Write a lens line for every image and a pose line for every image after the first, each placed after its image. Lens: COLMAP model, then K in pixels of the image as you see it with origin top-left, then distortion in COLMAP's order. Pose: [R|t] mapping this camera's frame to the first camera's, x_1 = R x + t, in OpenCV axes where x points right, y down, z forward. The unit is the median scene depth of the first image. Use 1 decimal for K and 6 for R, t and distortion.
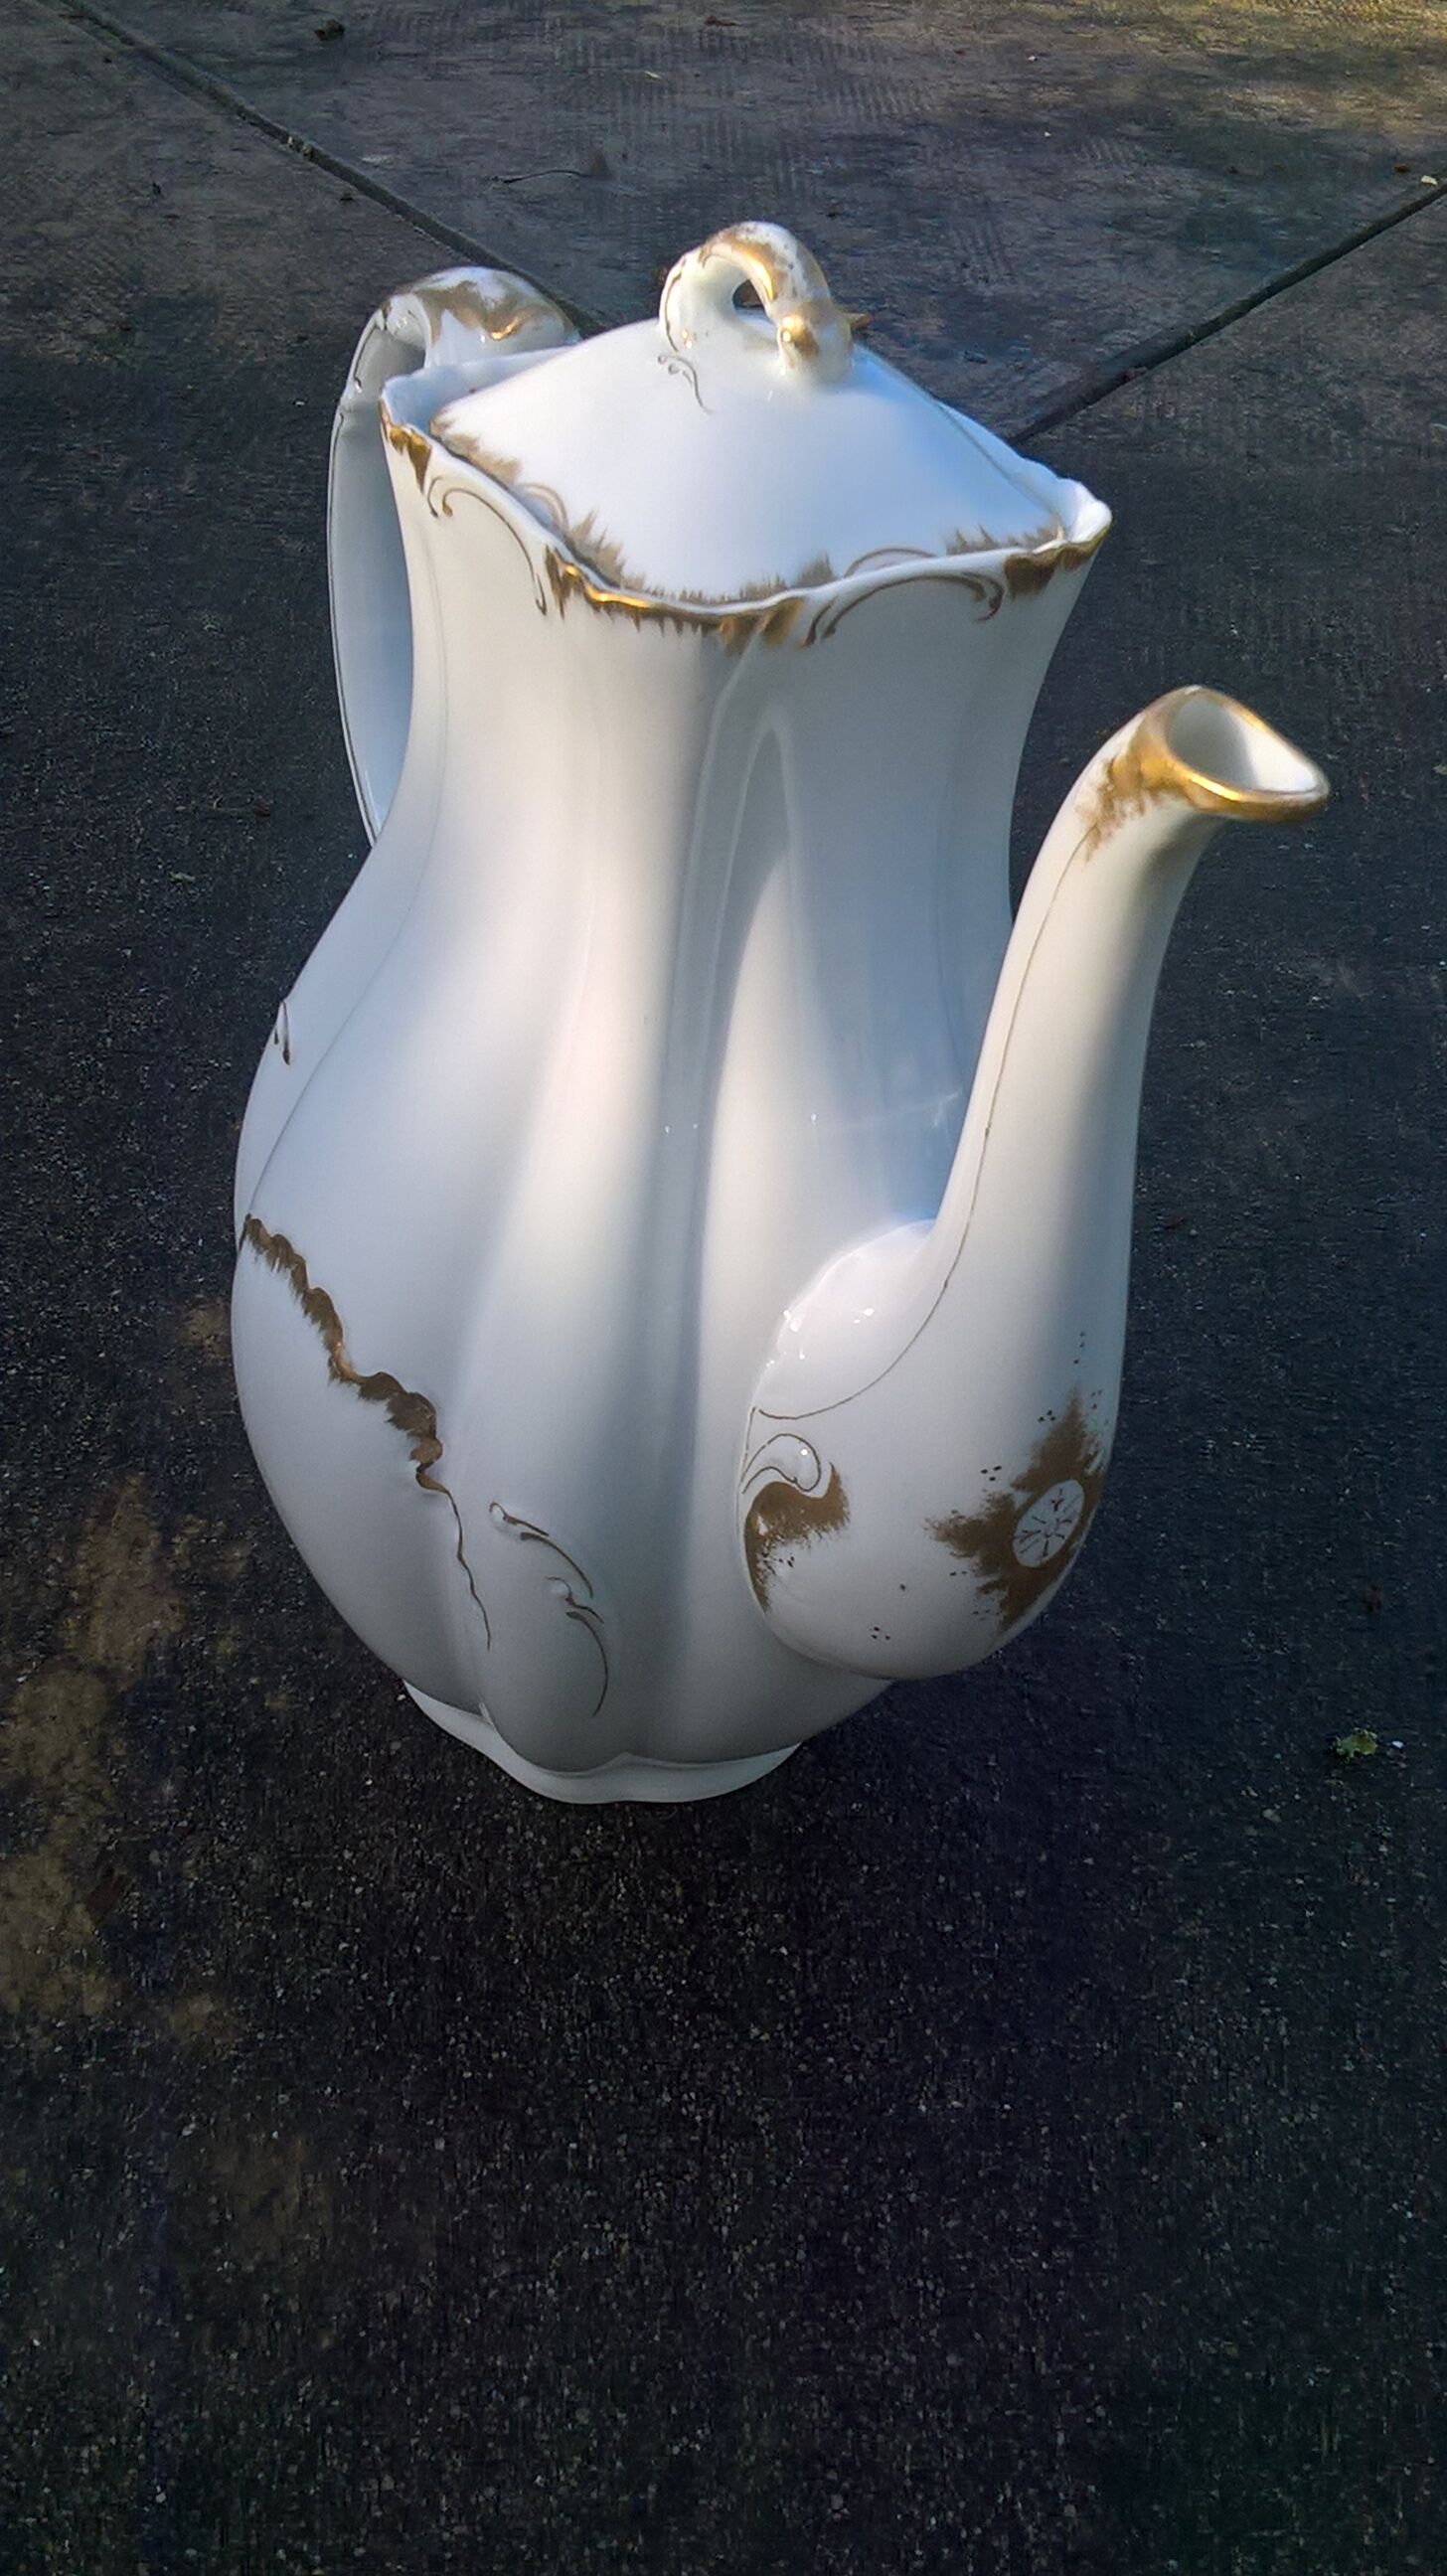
lens RADIAL K [[2598.7, 0, 706.8], [0, 2598.7, 1287.8], [0, 0, 1]] dist [0.085596, -0.281296]
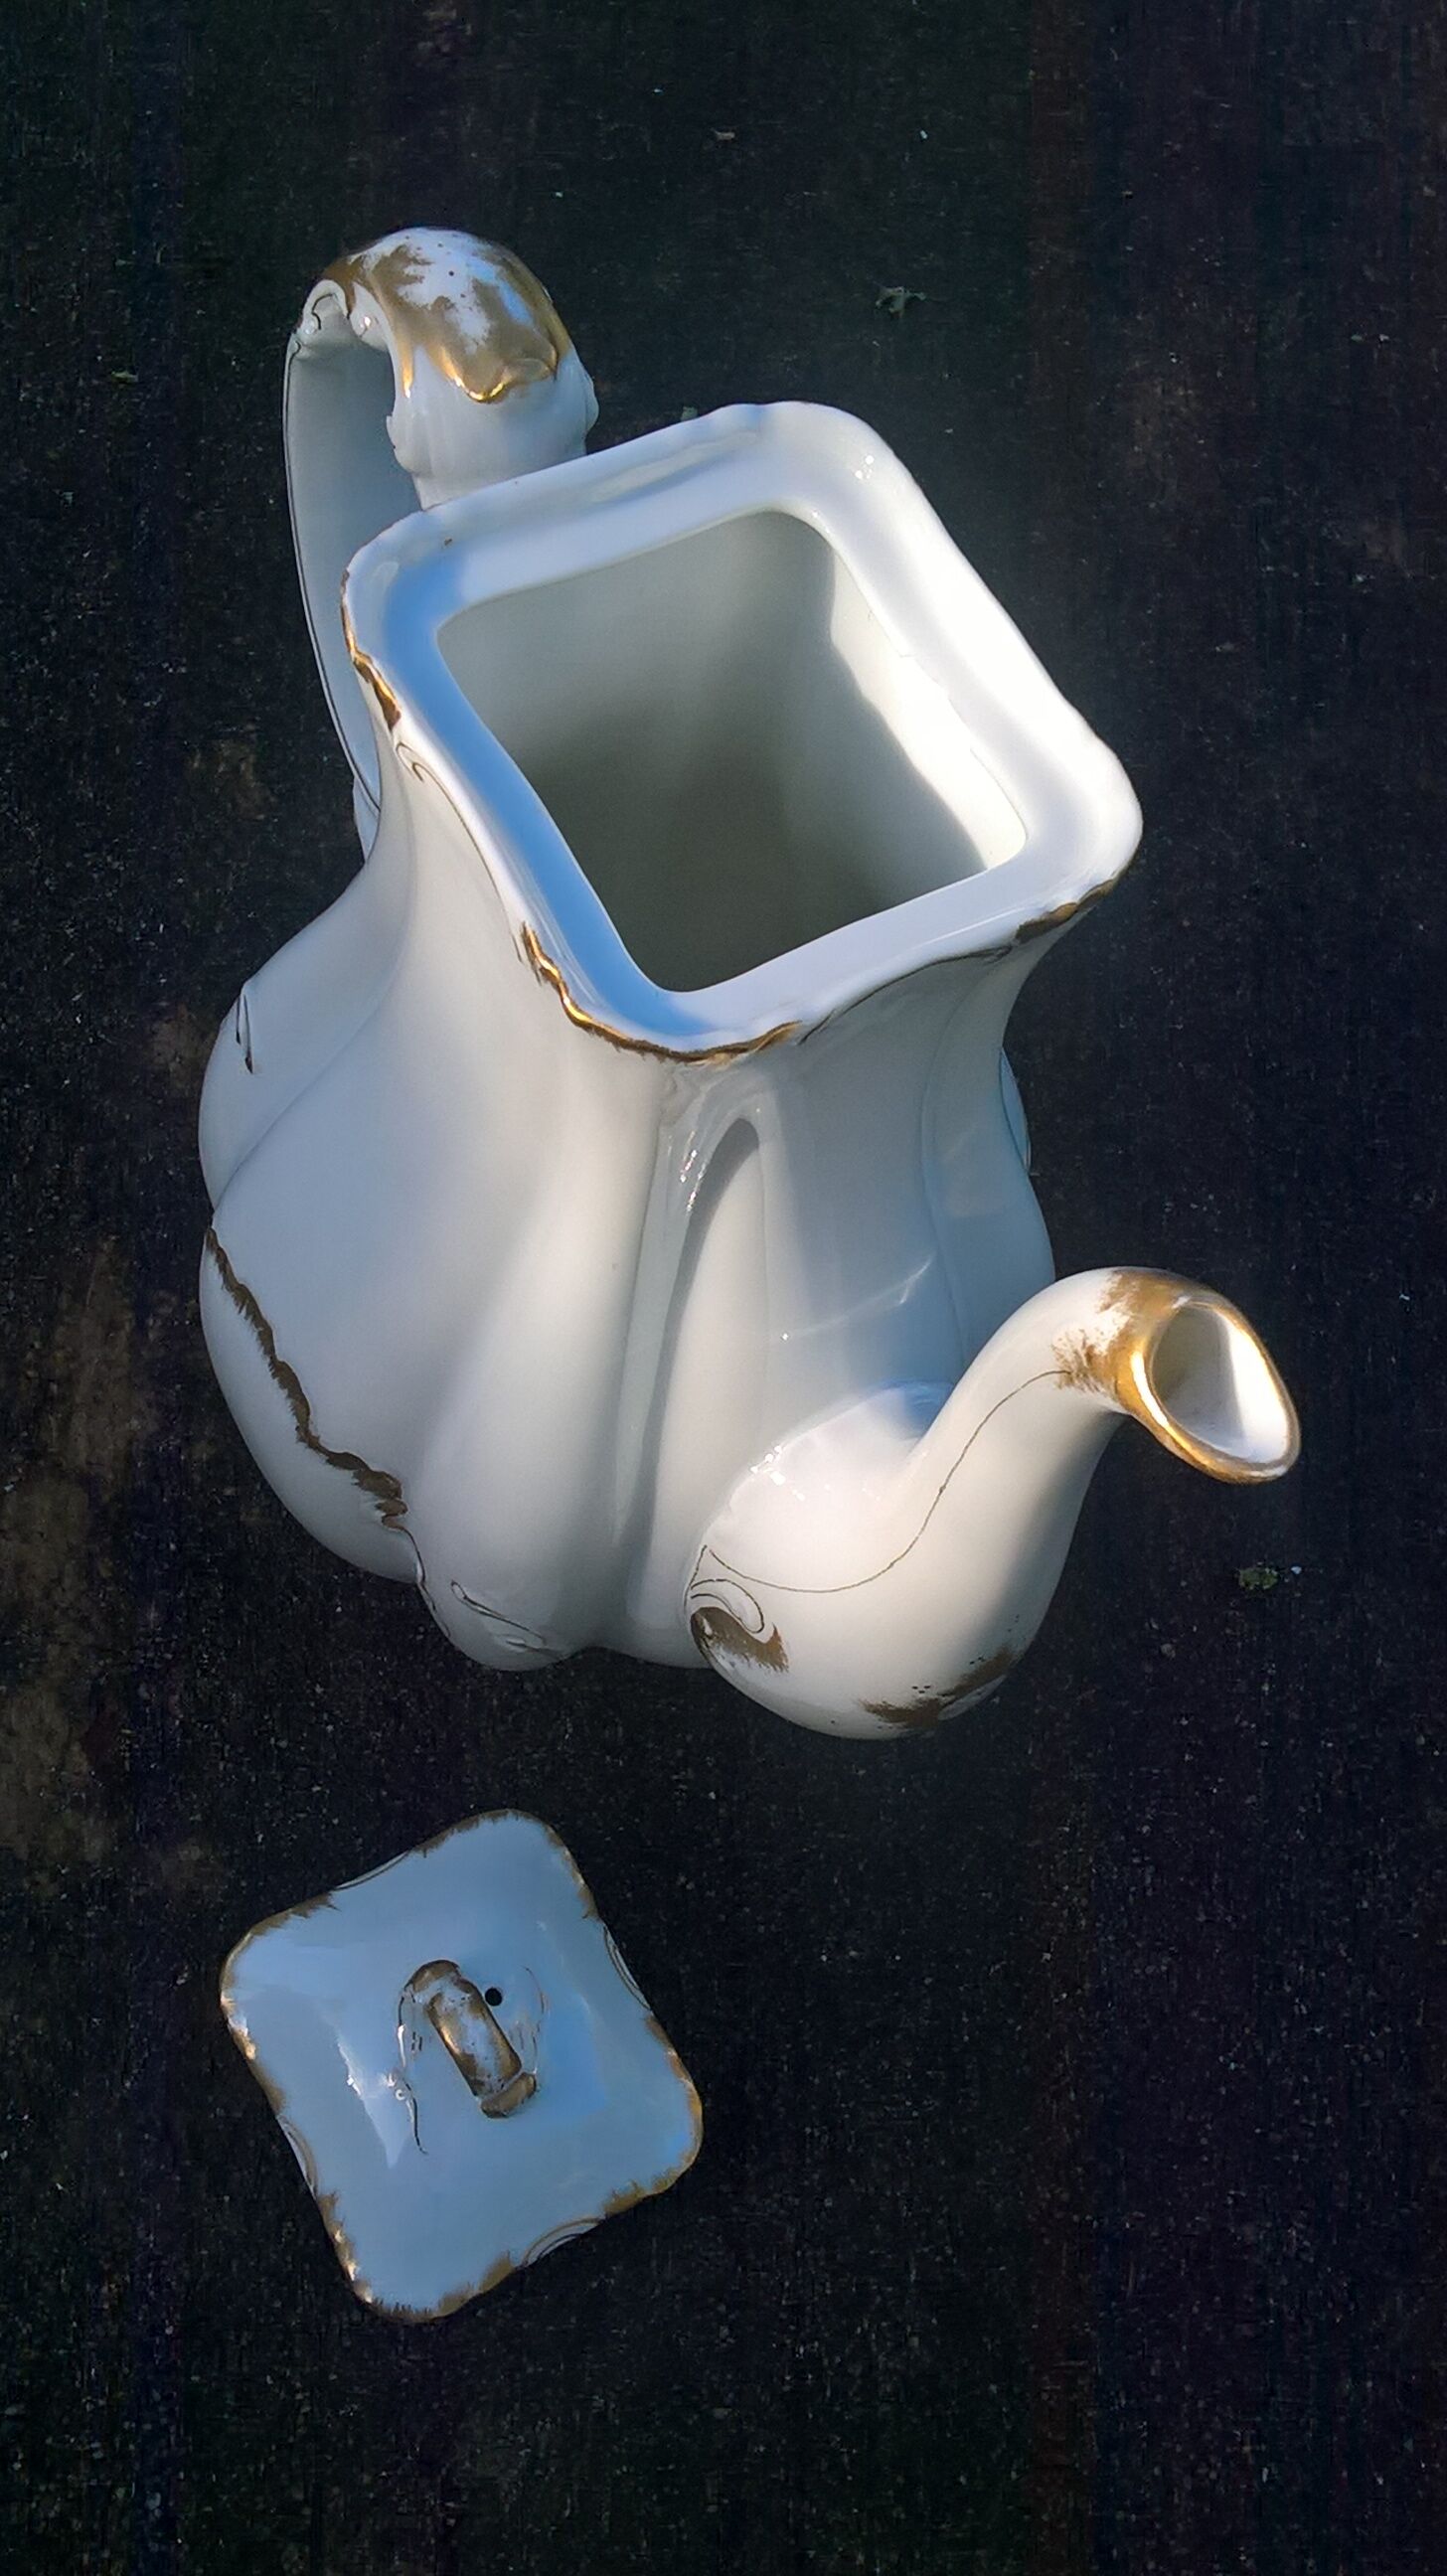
lens RADIAL K [[2598.7, 0, 706.8], [0, 2598.7, 1287.8], [0, 0, 1]] dist [0.085596, -0.281296]
pose [[0.998527, 0.050041, 0.020977, -0.007125], [-0.054209, 0.903423, 0.425309, -0.419019], [0.002332, -0.425819, 0.904805, 0.085764]]
